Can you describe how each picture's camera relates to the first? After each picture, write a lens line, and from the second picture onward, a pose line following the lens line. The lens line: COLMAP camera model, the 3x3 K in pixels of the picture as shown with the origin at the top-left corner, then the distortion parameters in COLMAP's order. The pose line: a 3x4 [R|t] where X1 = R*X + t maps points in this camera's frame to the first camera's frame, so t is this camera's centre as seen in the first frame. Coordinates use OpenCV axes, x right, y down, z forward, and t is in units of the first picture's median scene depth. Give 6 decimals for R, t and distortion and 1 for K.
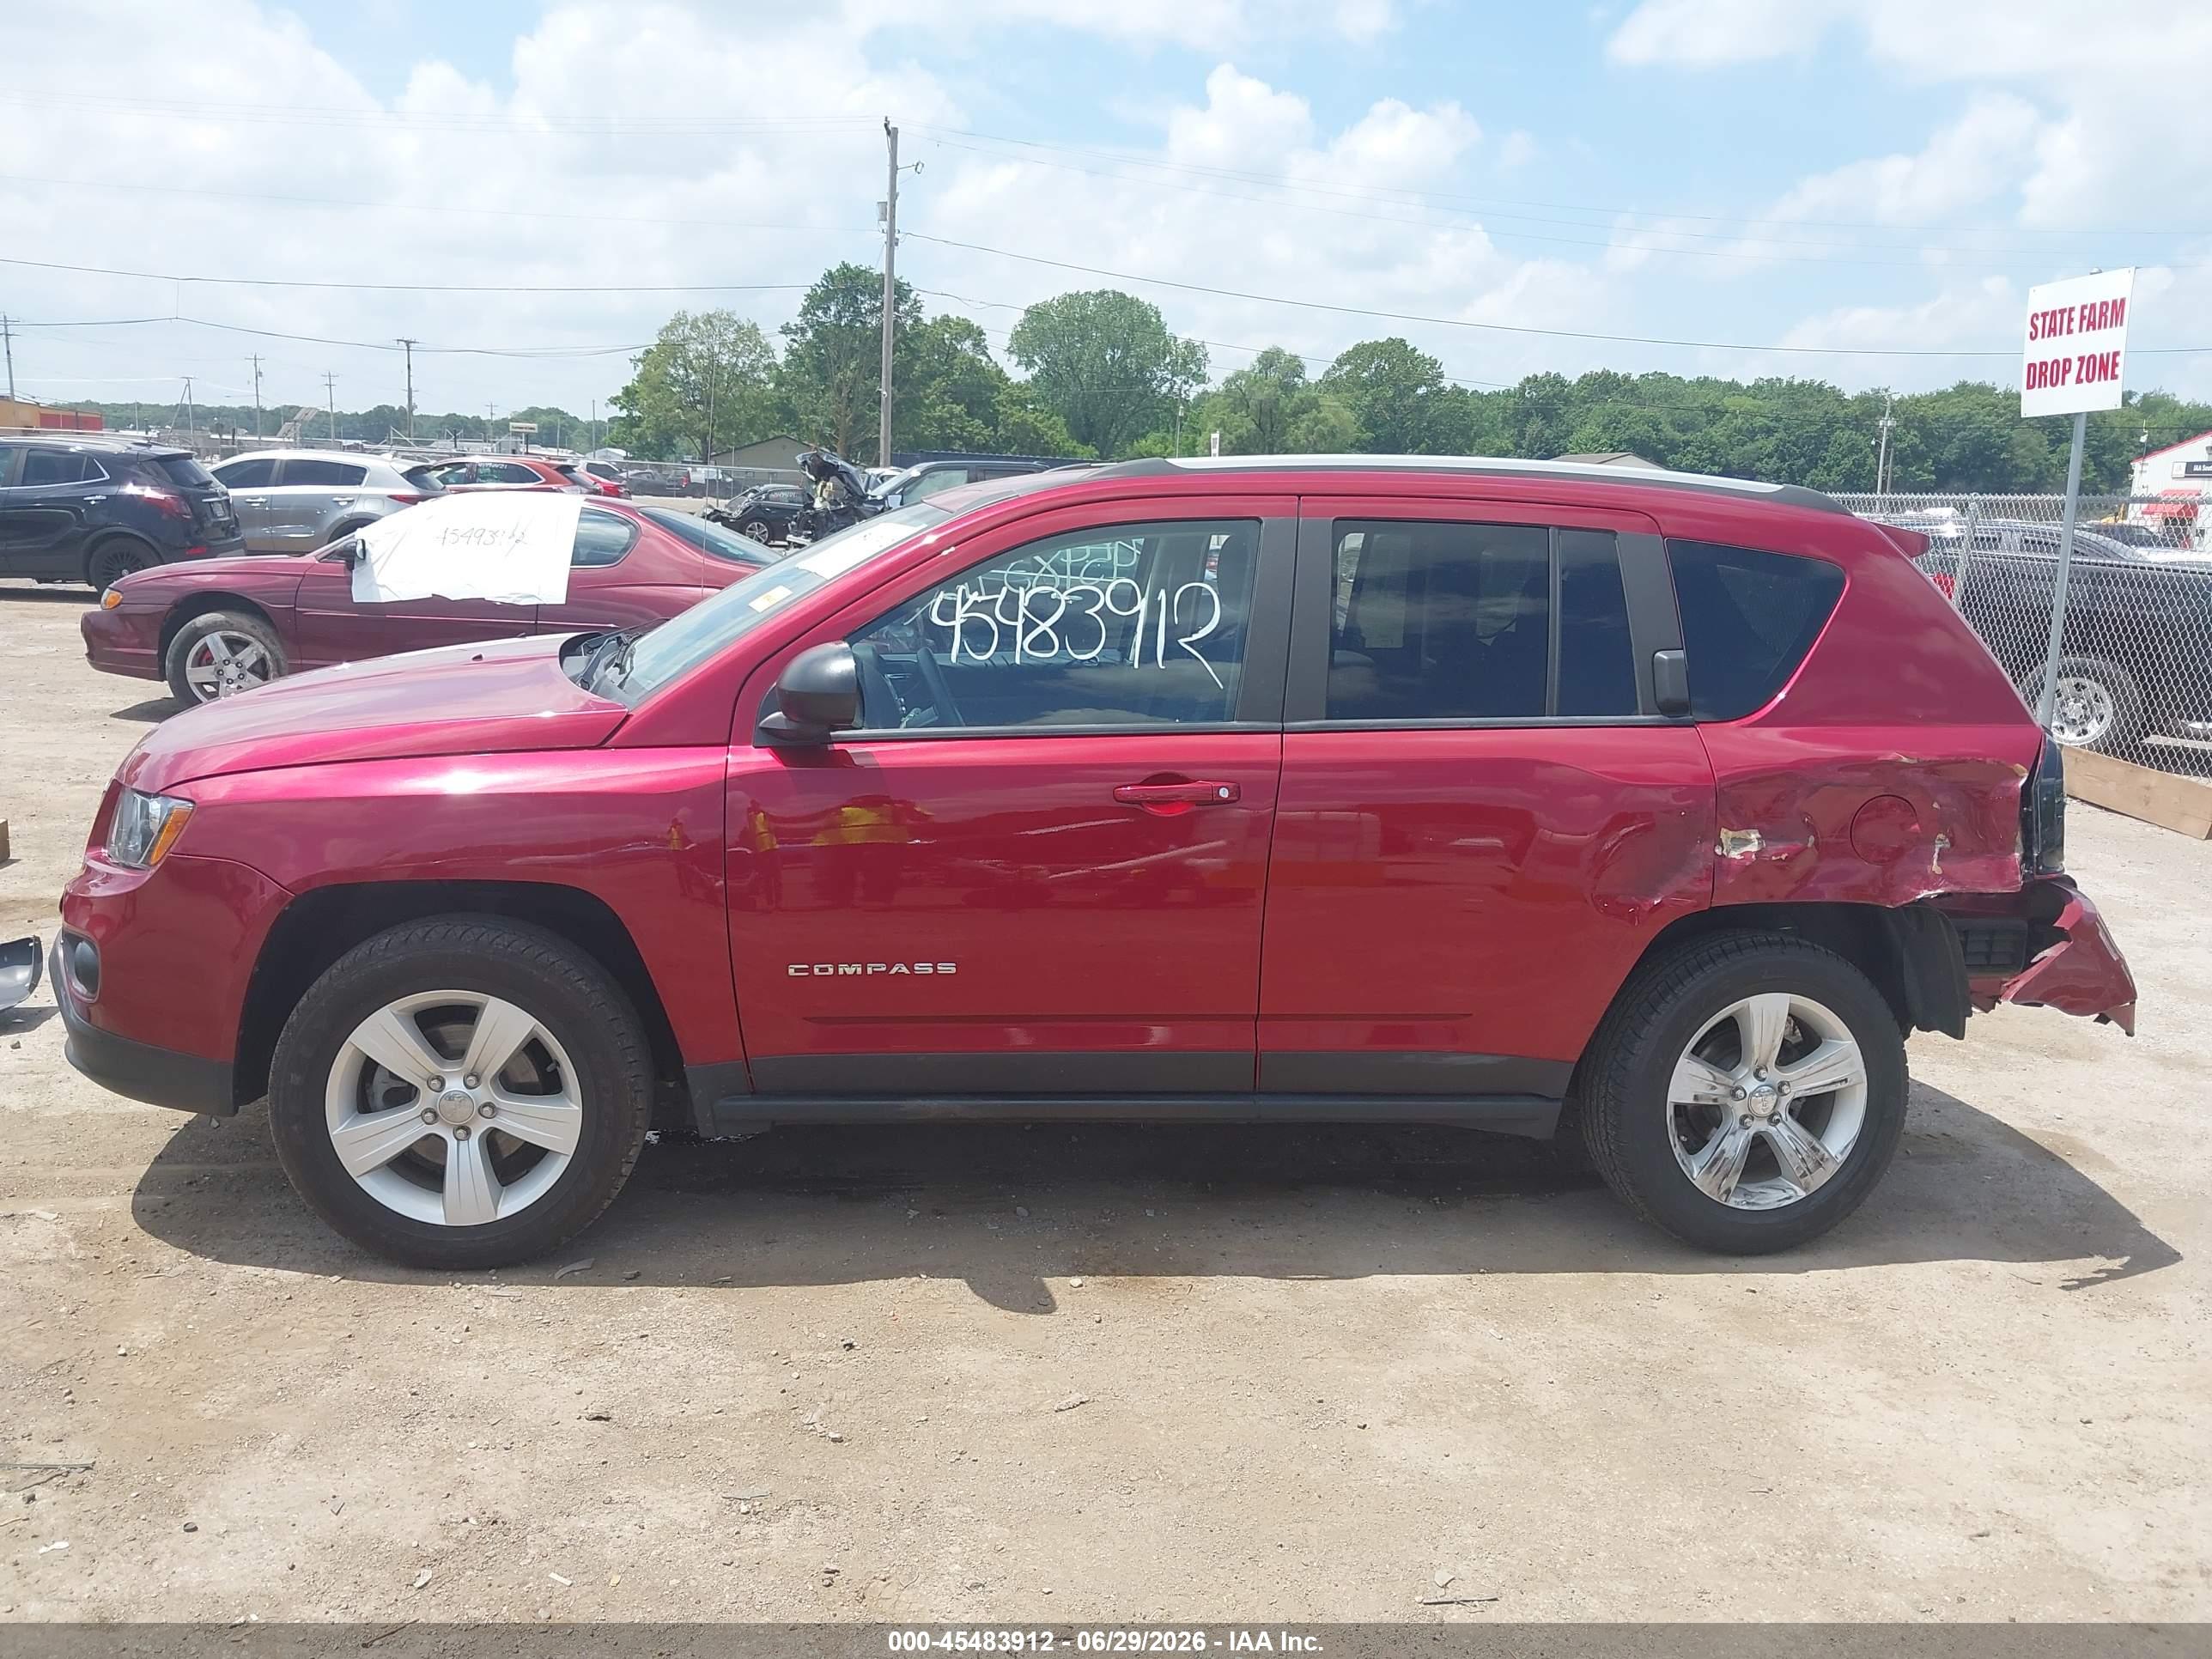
lens RADIAL K [[1755.7, 0, 1104.1], [0, 1755.7, 815.9], [0, 0, 1]] dist [-0.003385, 0.001272]
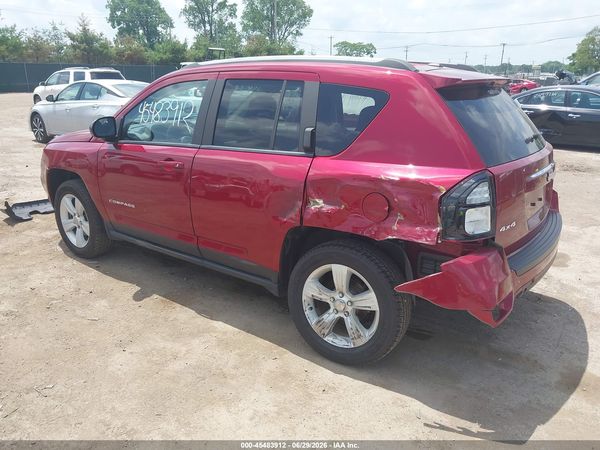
lens RADIAL K [[476.2, 0, 299.6], [0, 476.2, 225.2], [0, 0, 1]] dist [-0.003385, 0.001272]
pose [[0.718253, 0.166534, -0.675558, 0.839340], [-0.100075, 0.985565, 0.136555, -0.045290], [0.688548, -0.030474, 0.724551, 0.491992]]
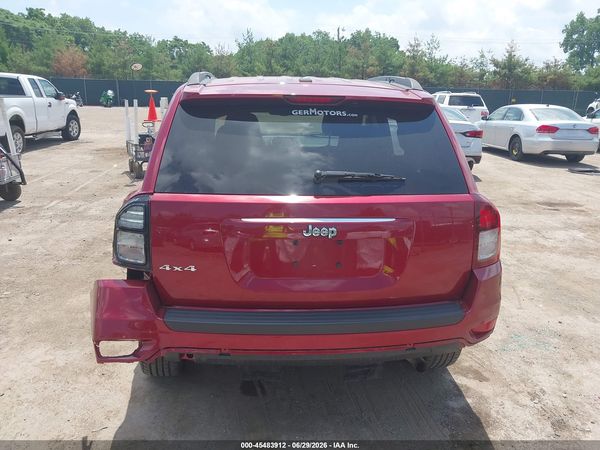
lens RADIAL K [[476.2, 0, 297.5], [0, 476.2, 227.6], [0, 0, 1]] dist [-0.003385, 0.001272]
pose [[-0.043429, 0.219372, -0.974674, 1.101514], [-0.203441, 0.953211, 0.223606, -0.167377], [0.978123, 0.208000, 0.003233, 1.247349]]
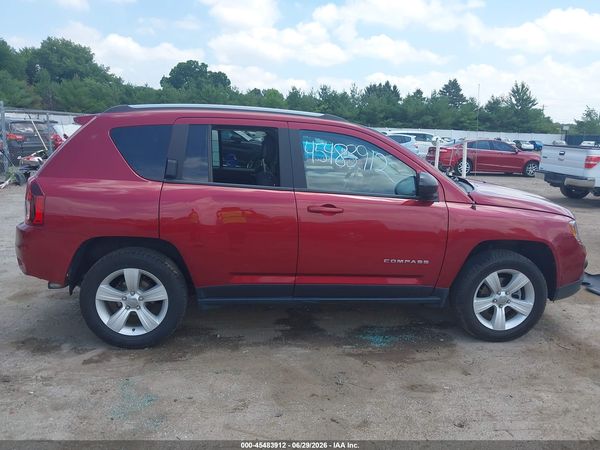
lens RADIAL K [[476.2, 0, 296.1], [0, 476.2, 222.0], [0, 0, 1]] dist [-0.003385, 0.001272]
pose [[-0.996519, -0.083360, 0.000978, 0.058670], [-0.077435, 0.929905, 0.359556, -0.396706], [-0.030882, 0.358228, -0.933123, 2.274425]]
